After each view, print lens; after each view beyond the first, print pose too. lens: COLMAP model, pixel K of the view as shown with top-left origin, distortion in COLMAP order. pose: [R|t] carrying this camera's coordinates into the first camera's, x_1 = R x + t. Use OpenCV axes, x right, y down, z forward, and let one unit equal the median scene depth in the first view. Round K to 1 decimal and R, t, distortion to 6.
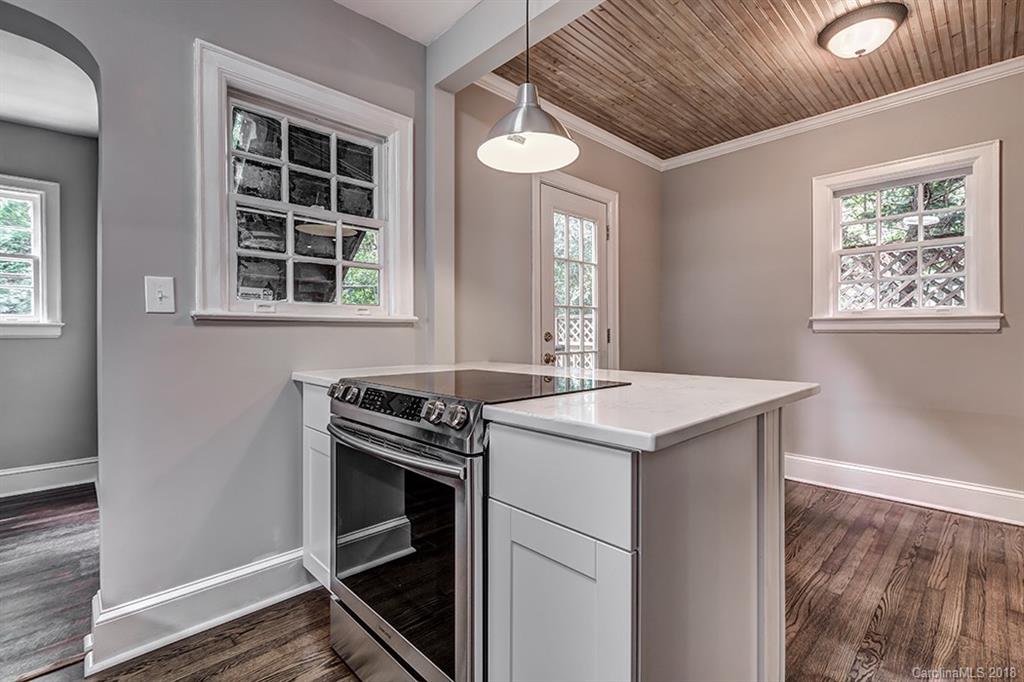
lens RADIAL K [[467.4, 0, 510.9], [0, 467.4, 334.4], [0, 0, 1]] dist [0.005958, -0.002242]
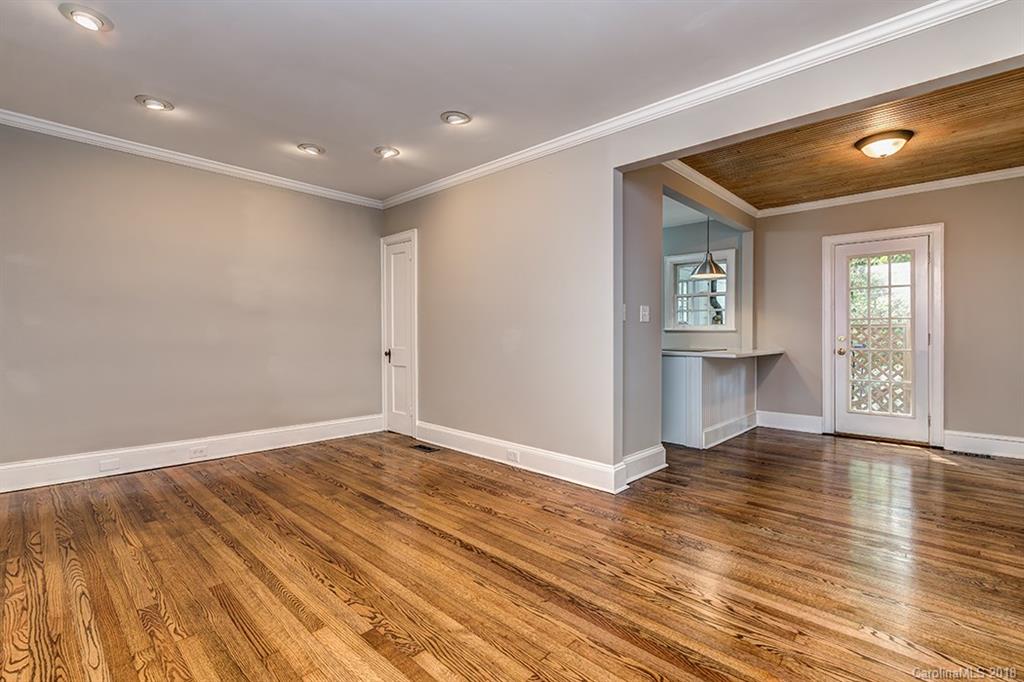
lens RADIAL K [[467.4, 0, 509.9], [0, 467.4, 335.1], [0, 0, 1]] dist [0.005958, -0.002242]
pose [[0.033800, 0.006147, -0.999410, 1.966045], [-0.006578, 0.999961, 0.005928, -0.009466], [0.999407, 0.006374, 0.033839, -0.243388]]
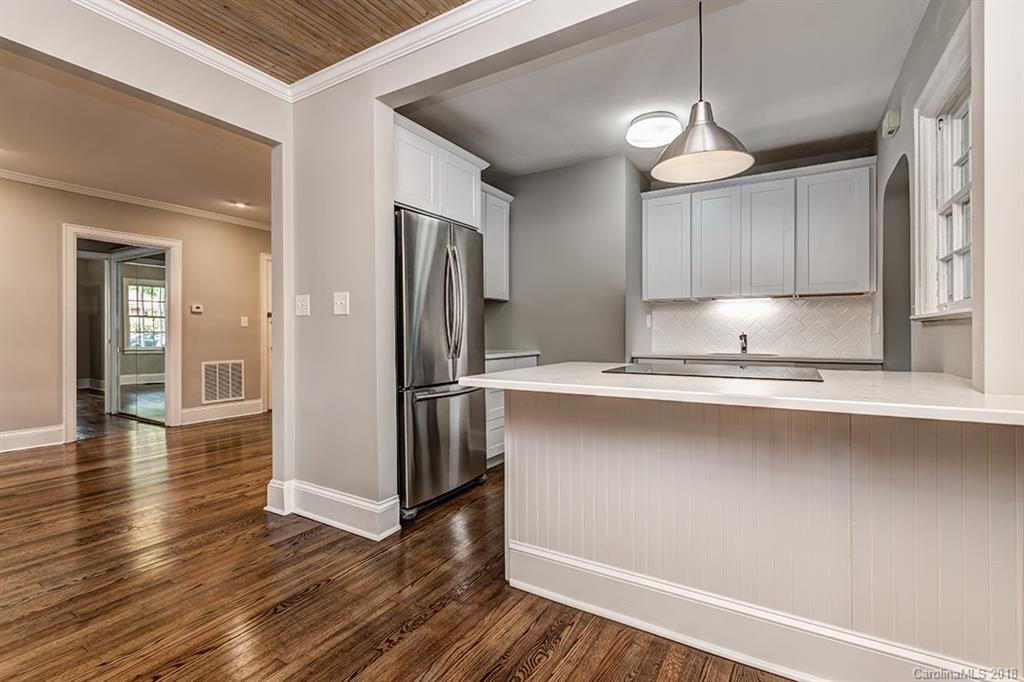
lens RADIAL K [[467.4, 0, 509.7], [0, 467.4, 333.5], [0, 0, 1]] dist [0.005958, -0.002242]
pose [[-0.969216, 0.003512, -0.246186, 0.479786], [0.003219, 0.999994, 0.001591, -0.001743], [0.246190, 0.000749, -0.969221, 1.270765]]
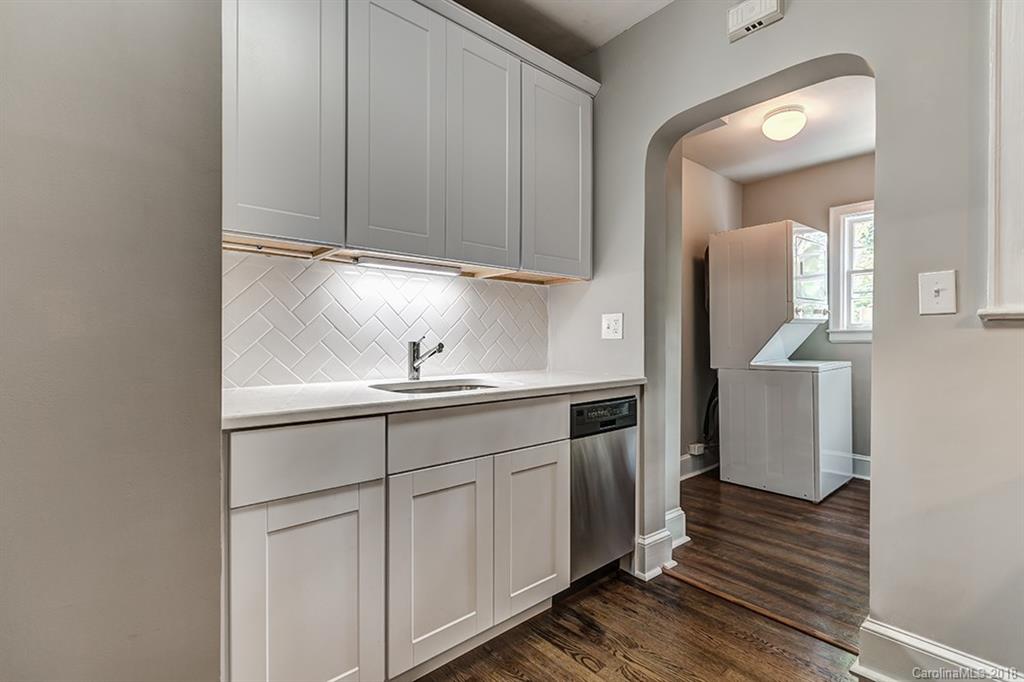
lens RADIAL K [[467.4, 0, 511.0], [0, 467.4, 337.1], [0, 0, 1]] dist [0.005958, -0.002242]
pose [[-0.062534, -0.003334, -0.998037, 0.093497], [-0.002166, 0.999993, -0.003204, 0.000433], [0.998040, 0.001962, -0.062541, 0.172822]]
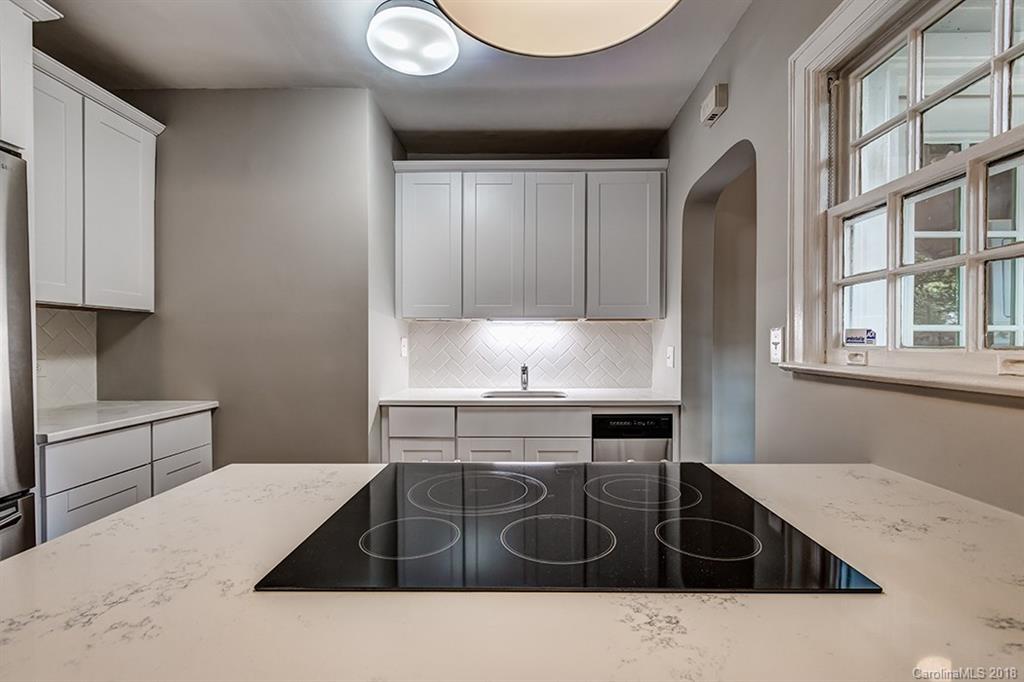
lens RADIAL K [[467.4, 0, 520.5], [0, 467.4, 345.5], [0, 0, 1]] dist [0.005958, -0.002242]
pose [[-0.711025, 0.007937, -0.703122, 0.208749], [0.000979, 0.999946, 0.010298, -0.059214], [0.703166, 0.006634, -0.710995, 0.816904]]
